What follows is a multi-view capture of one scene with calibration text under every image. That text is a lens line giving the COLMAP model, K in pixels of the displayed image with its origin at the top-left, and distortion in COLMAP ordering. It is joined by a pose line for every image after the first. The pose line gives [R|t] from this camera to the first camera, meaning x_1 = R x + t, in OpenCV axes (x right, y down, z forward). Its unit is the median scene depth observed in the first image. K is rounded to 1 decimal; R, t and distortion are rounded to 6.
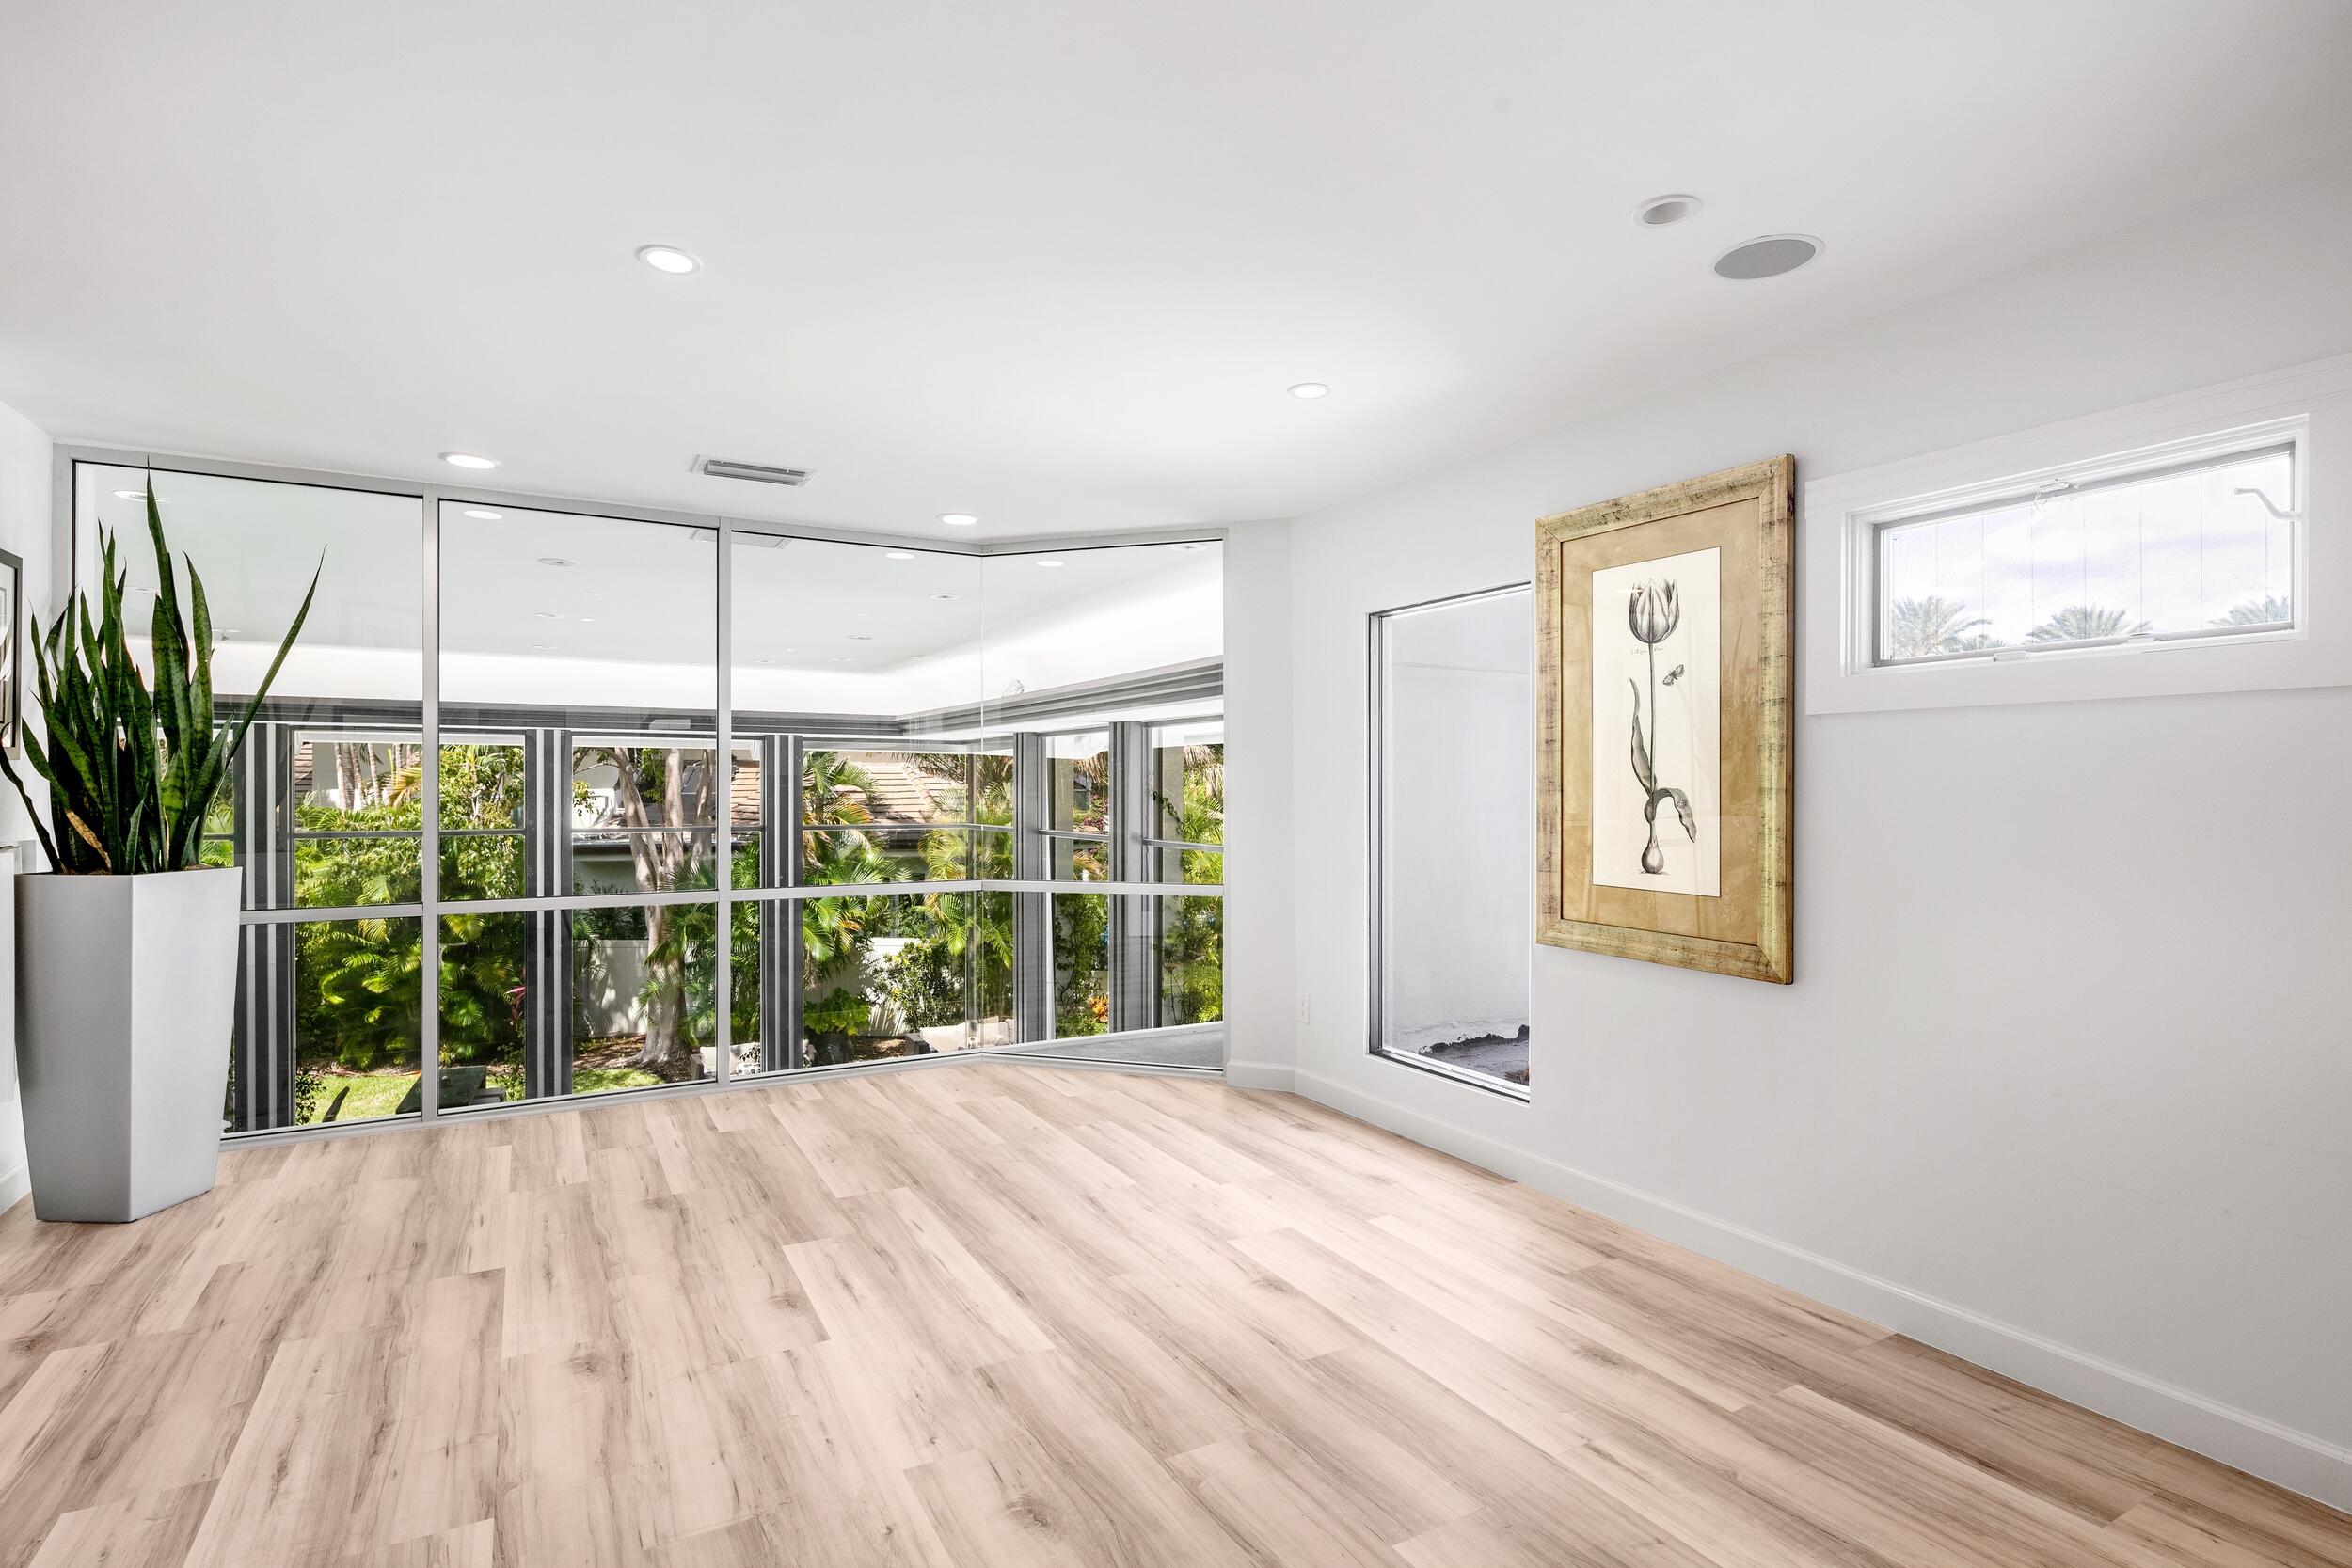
lens RADIAL K [[1149.0, 0, 1165.8], [0, 1149.0, 789.3], [0, 0, 1]] dist [0.001912, -0.002564]
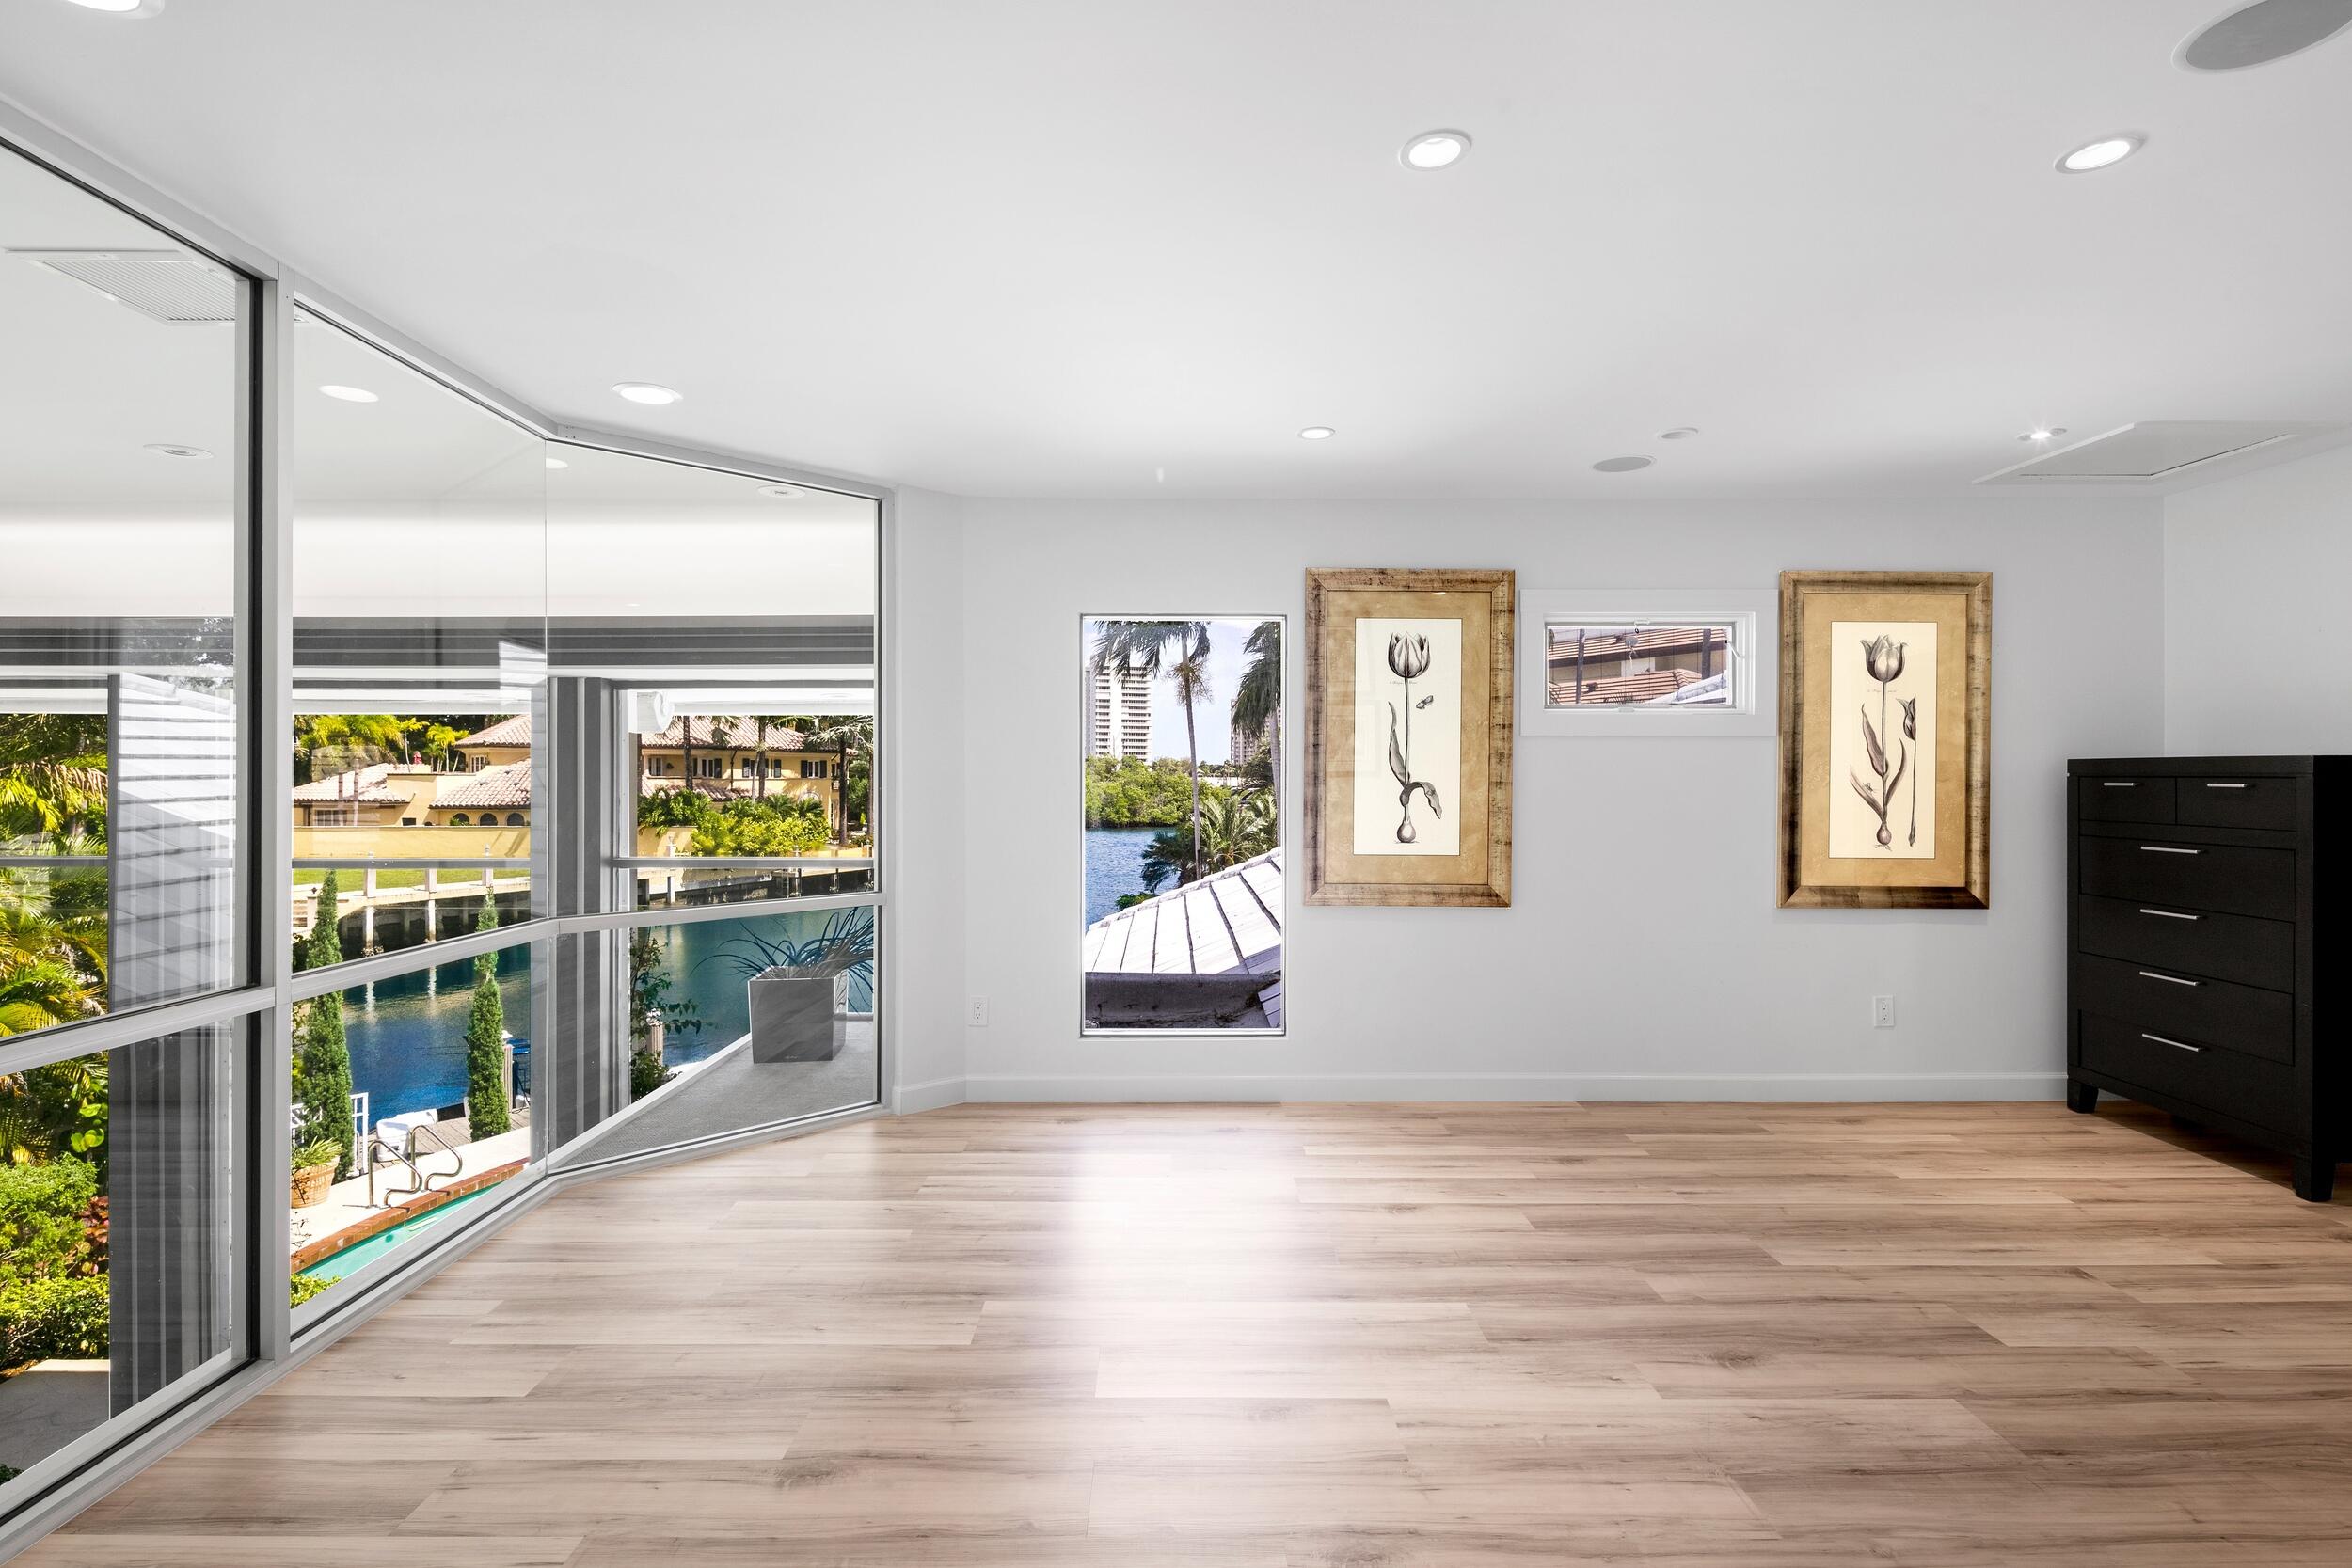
lens RADIAL K [[1149.0, 0, 1173.9], [0, 1149.0, 778.1], [0, 0, 1]] dist [0.001912, -0.002564]
pose [[0.478386, 0.001741, 0.878148, -0.948764], [0.001423, 0.999995, -0.002758, -0.001902], [-0.878149, 0.002569, 0.478381, 0.586493]]
